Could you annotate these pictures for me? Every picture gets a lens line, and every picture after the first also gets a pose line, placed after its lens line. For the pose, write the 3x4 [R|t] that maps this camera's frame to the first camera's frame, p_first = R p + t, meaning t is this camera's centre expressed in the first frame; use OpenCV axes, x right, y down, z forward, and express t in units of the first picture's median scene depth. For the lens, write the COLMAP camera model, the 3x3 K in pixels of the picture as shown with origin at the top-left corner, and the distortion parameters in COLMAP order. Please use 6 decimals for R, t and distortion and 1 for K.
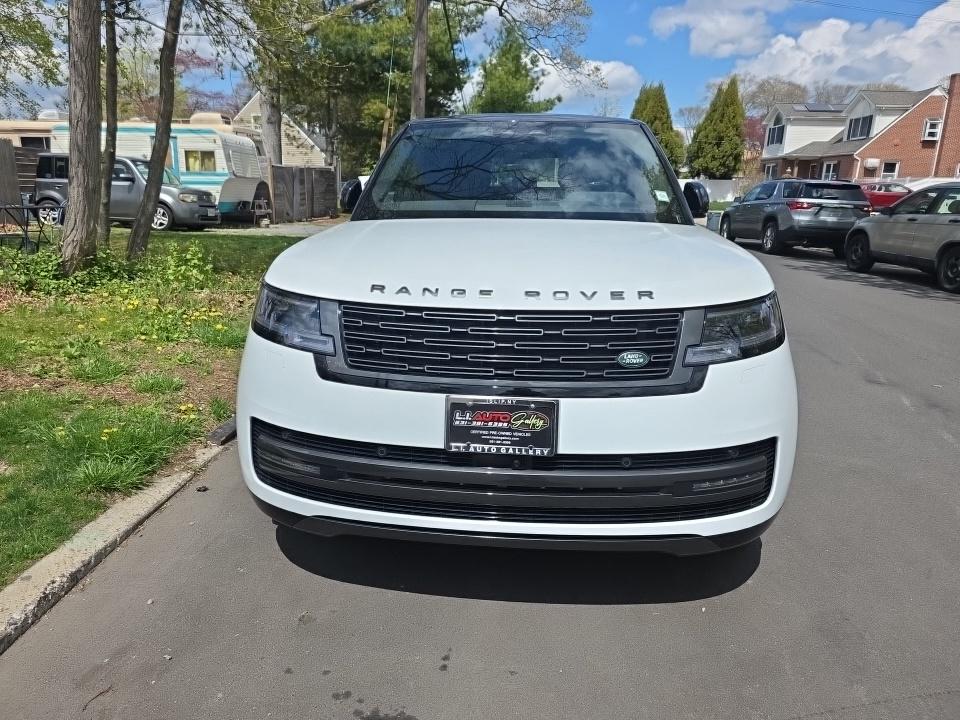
lens RADIAL K [[651.8, 0, 481.8], [0, 651.8, 360.2], [0, 0, 1]] dist [0.041339, -0.035864]
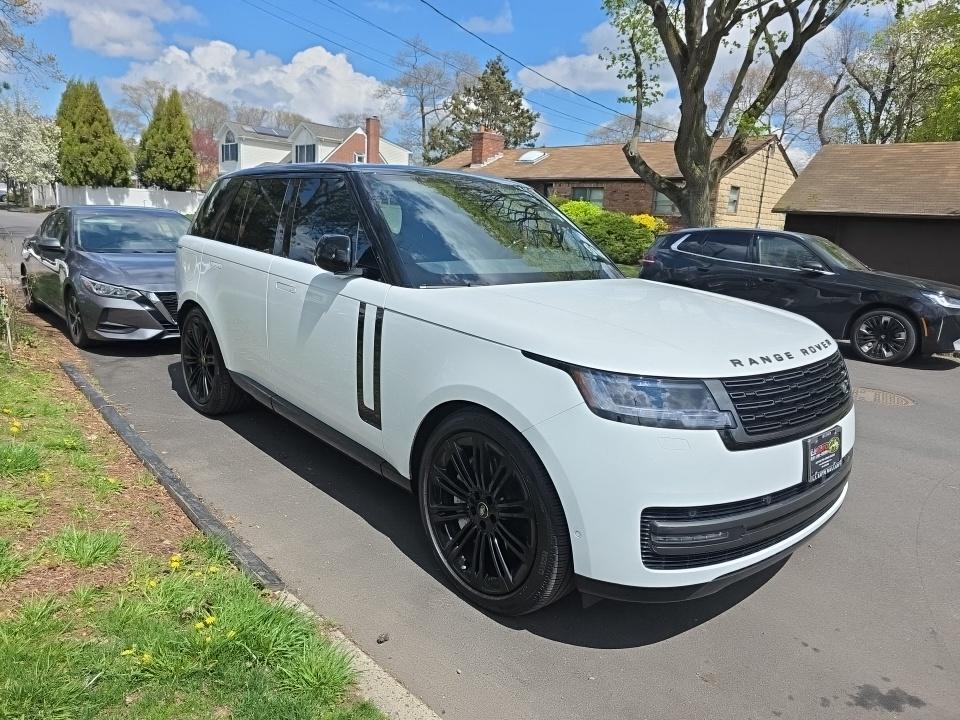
lens RADIAL K [[651.8, 0, 477.4], [0, 651.8, 362.6], [0, 0, 1]] dist [0.041339, -0.035864]
pose [[0.692170, -0.134611, 0.709070, -1.073555], [0.142516, 0.988601, 0.048559, -0.191992], [-0.707524, 0.067443, 0.703464, 0.419501]]
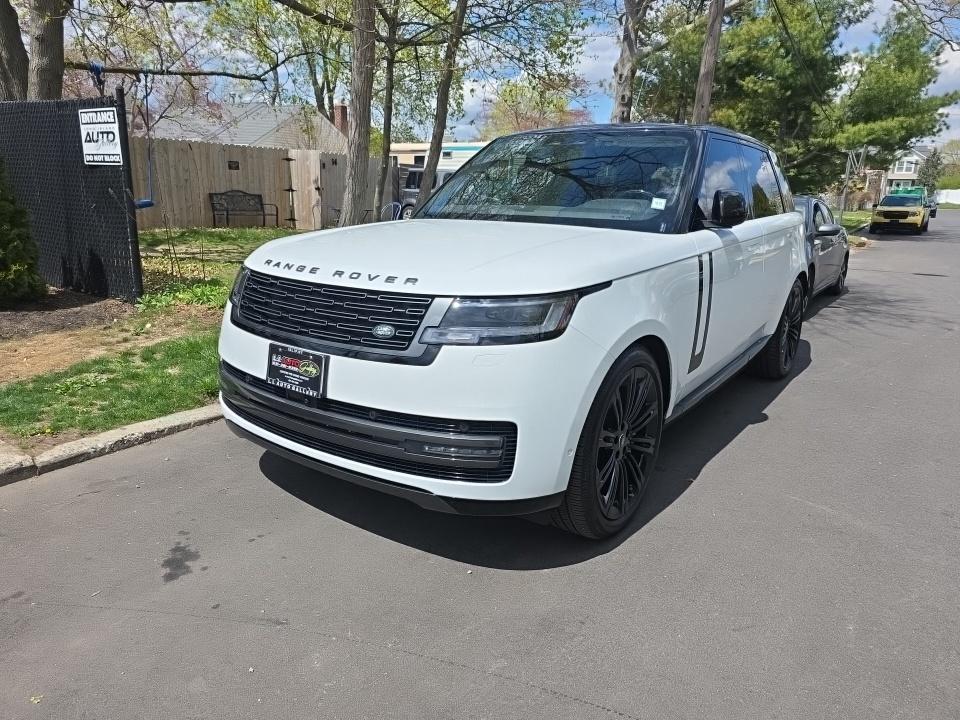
lens RADIAL K [[651.8, 0, 482.4], [0, 651.8, 361.4], [0, 0, 1]] dist [0.041339, -0.035864]
pose [[0.850326, 0.136419, -0.508267, 0.789608], [-0.143047, 0.989368, 0.026231, -0.003811], [0.506442, 0.050401, 0.860800, 0.038872]]
